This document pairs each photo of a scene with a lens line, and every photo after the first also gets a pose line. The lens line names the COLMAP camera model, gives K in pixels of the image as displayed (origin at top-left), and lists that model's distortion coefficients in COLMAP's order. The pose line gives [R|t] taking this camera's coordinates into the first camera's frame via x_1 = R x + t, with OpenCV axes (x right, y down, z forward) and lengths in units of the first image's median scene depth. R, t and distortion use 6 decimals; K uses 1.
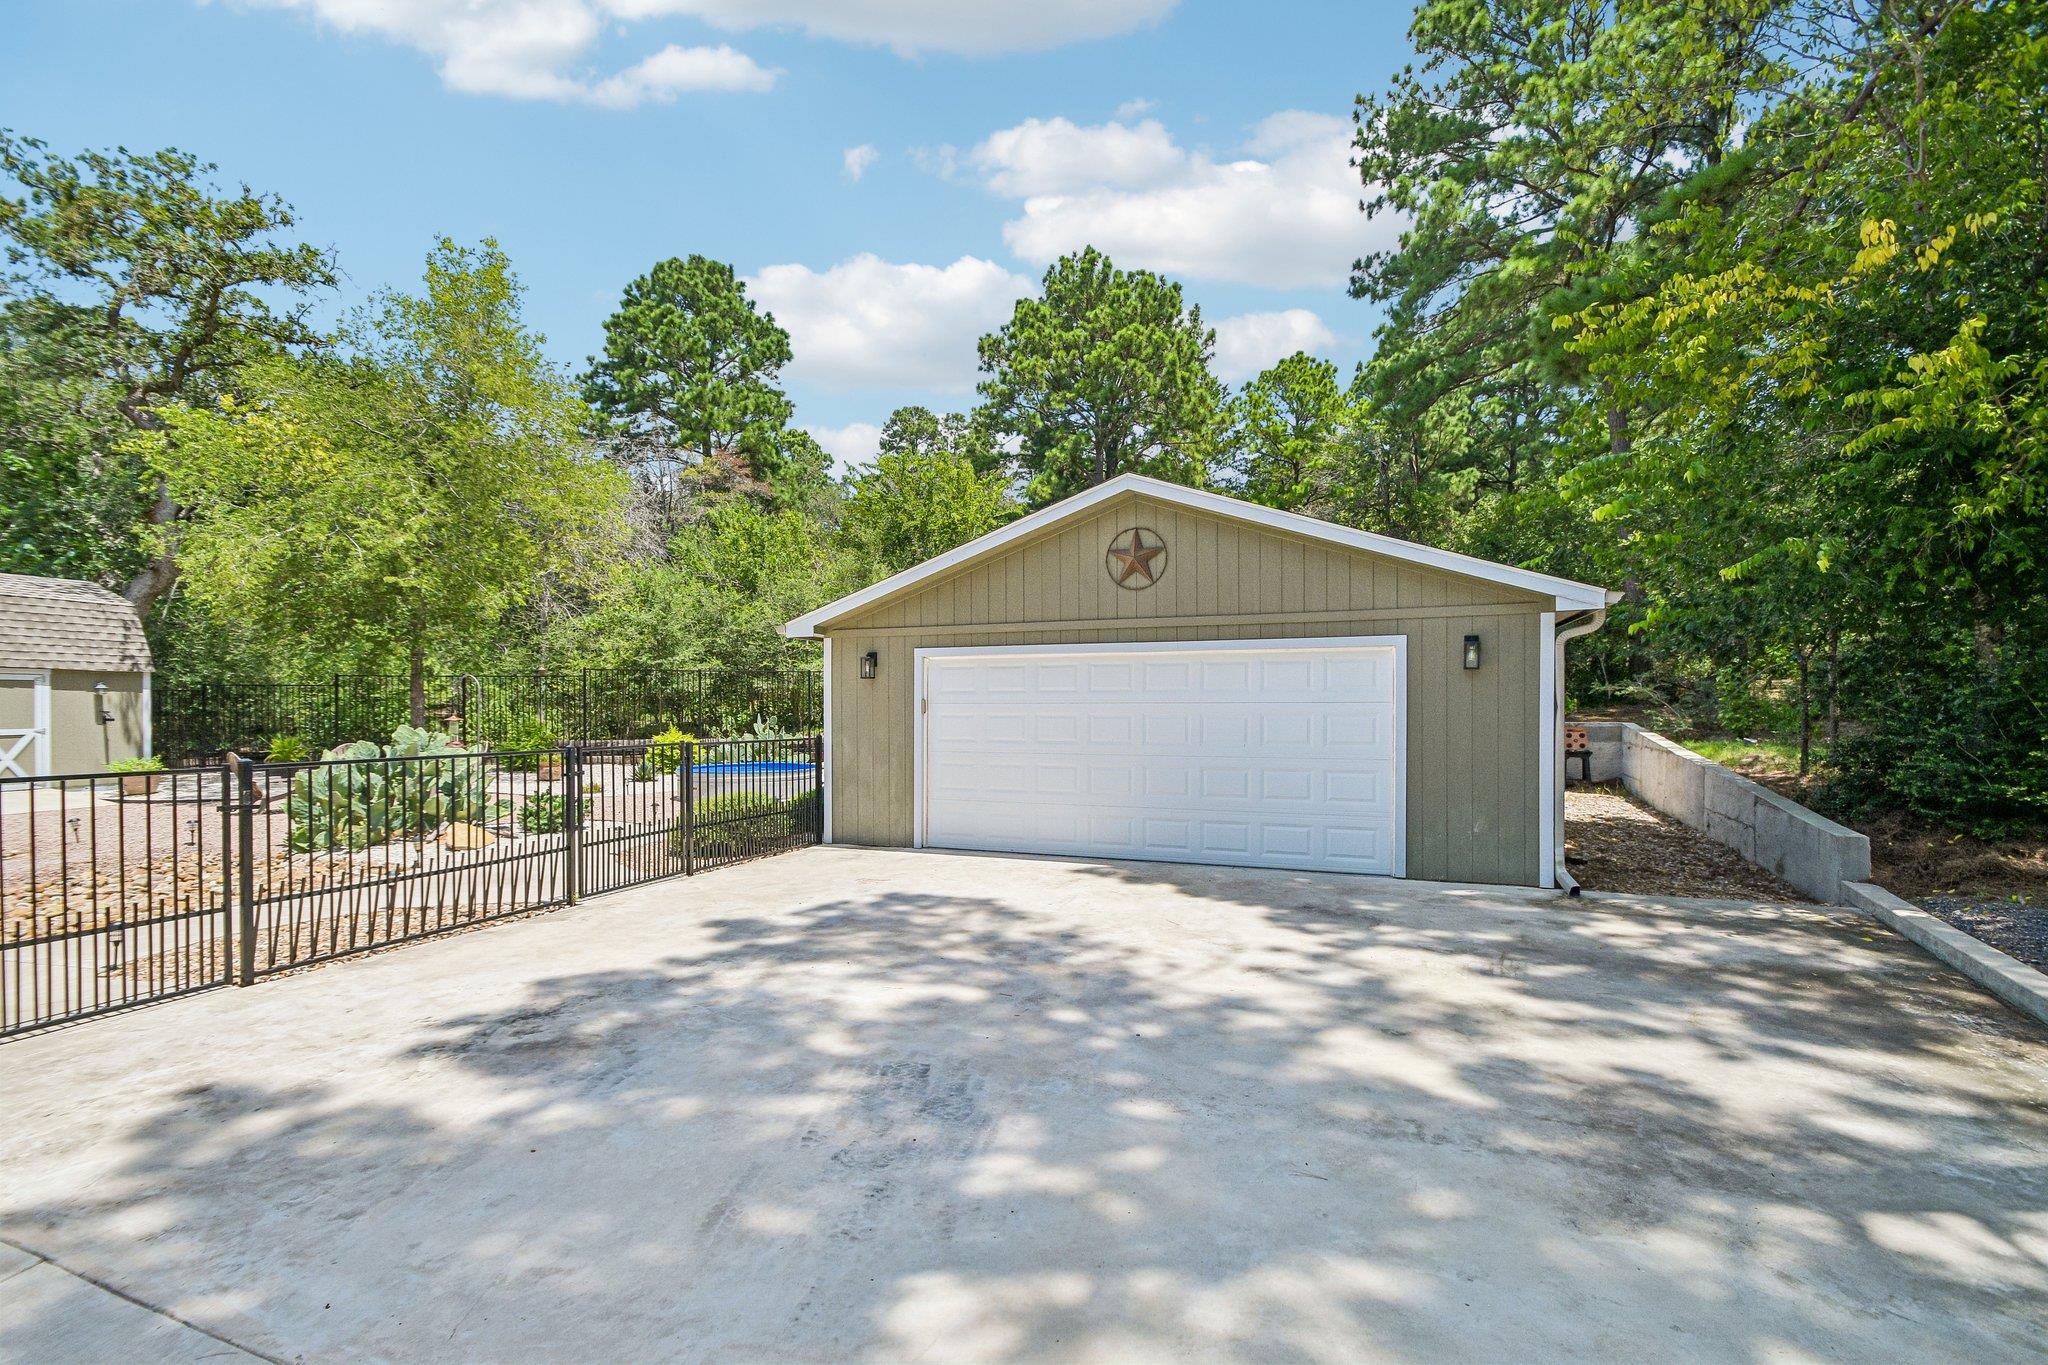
lens RADIAL K [[876.9, 0, 1027.9], [0, 876.9, 714.2], [0, 0, 1]] dist [-0.000334, -0.010155]
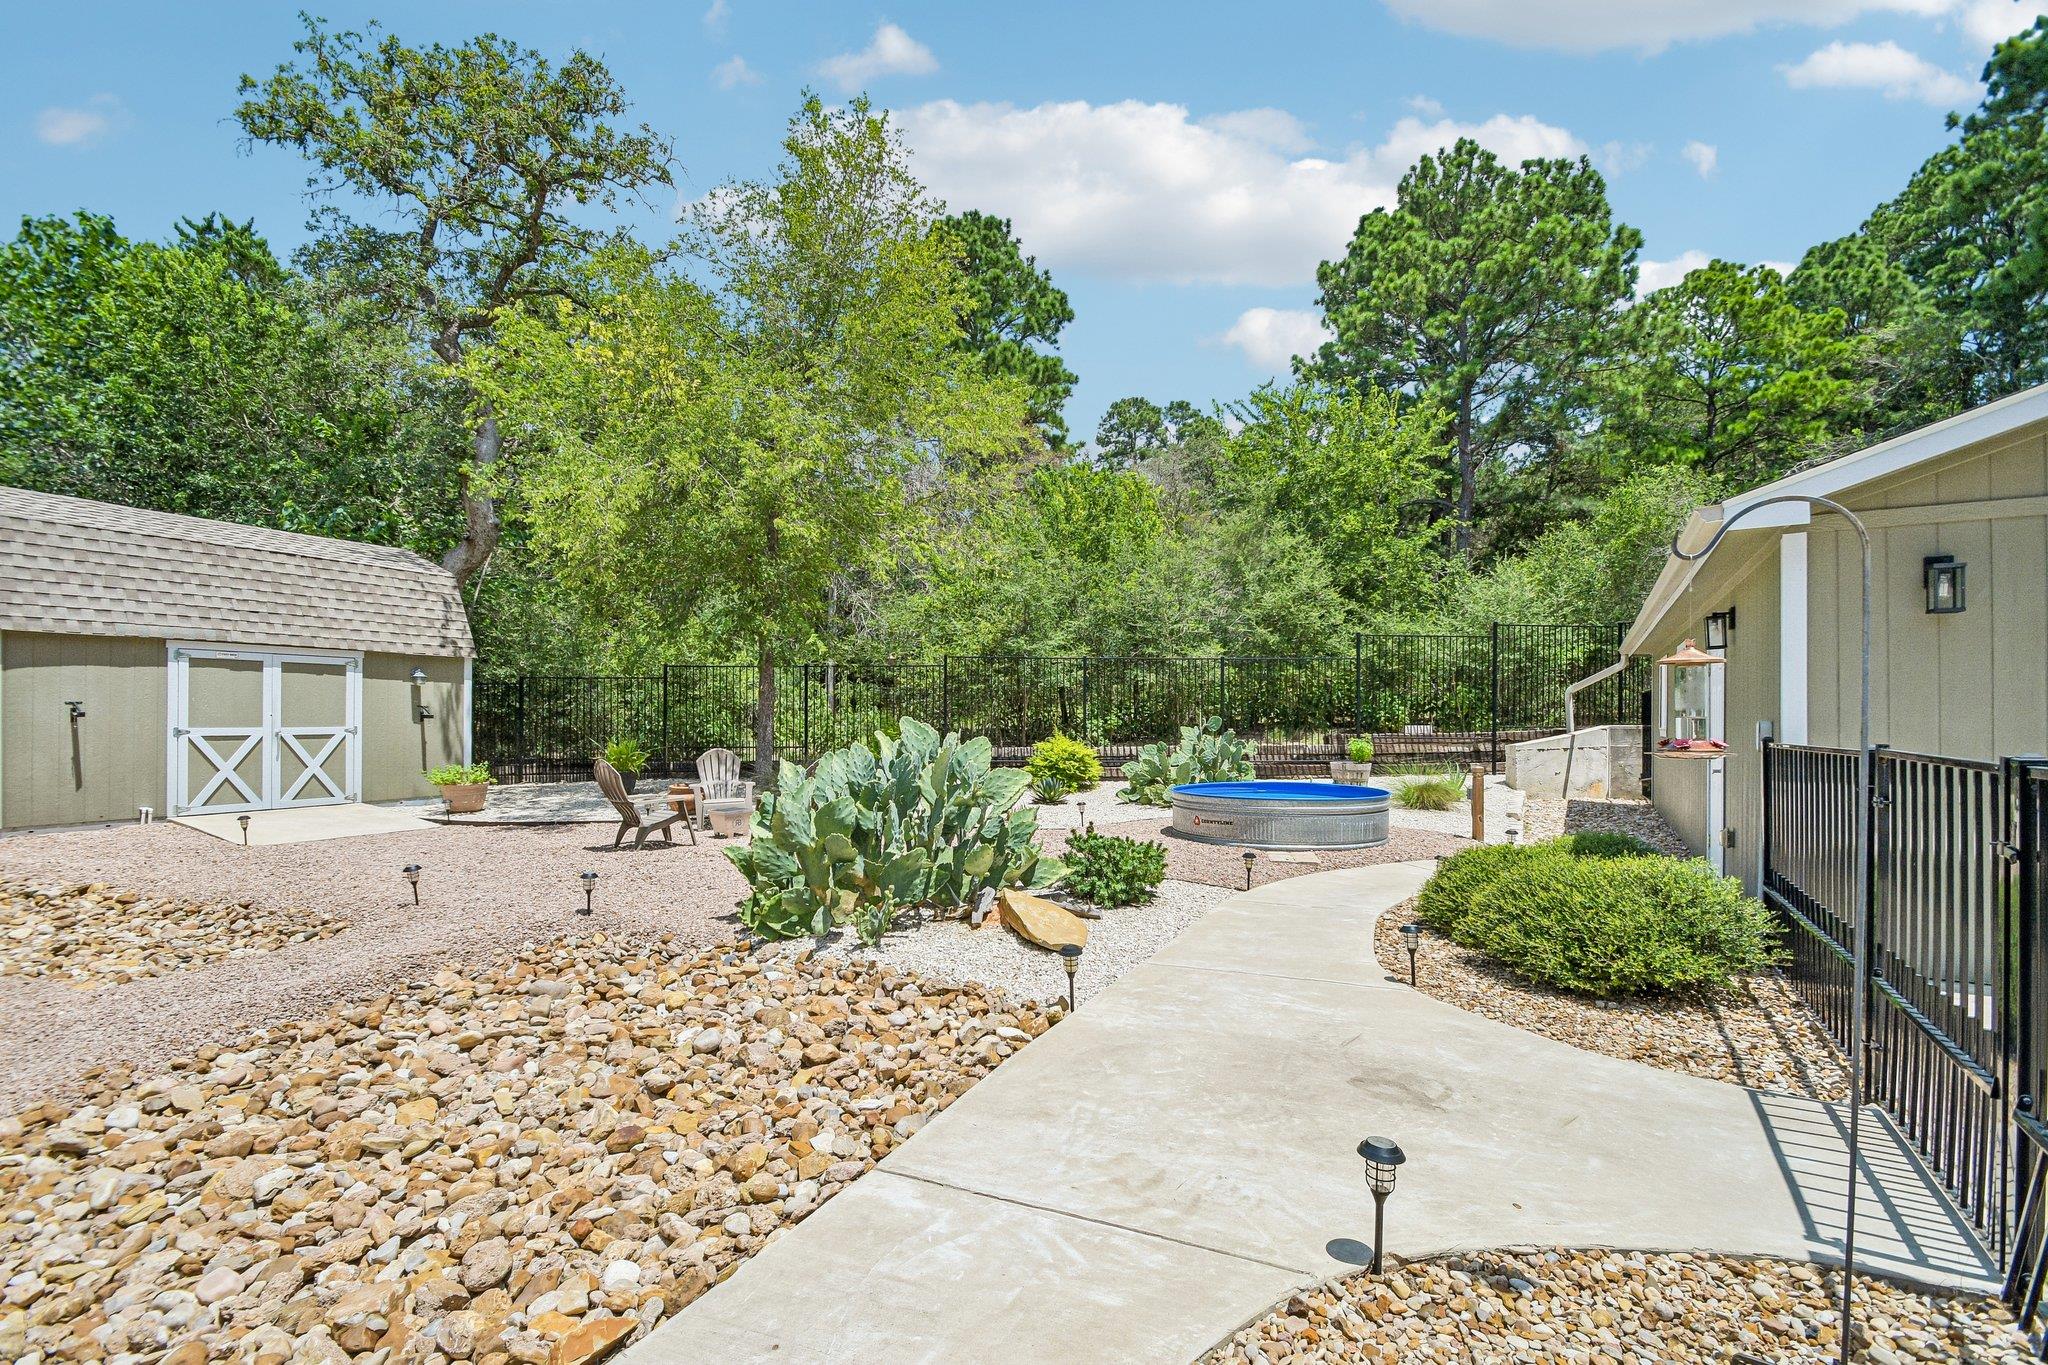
lens RADIAL K [[876.9, 0, 1027.9], [0, 876.9, 714.2], [0, 0, 1]] dist [-0.000334, -0.010155]
pose [[0.983862, -0.000762, -0.178928, -0.332123], [-0.001940, 0.999887, -0.014925, 0.012875], [0.178919, 0.015031, 0.983749, 0.273295]]
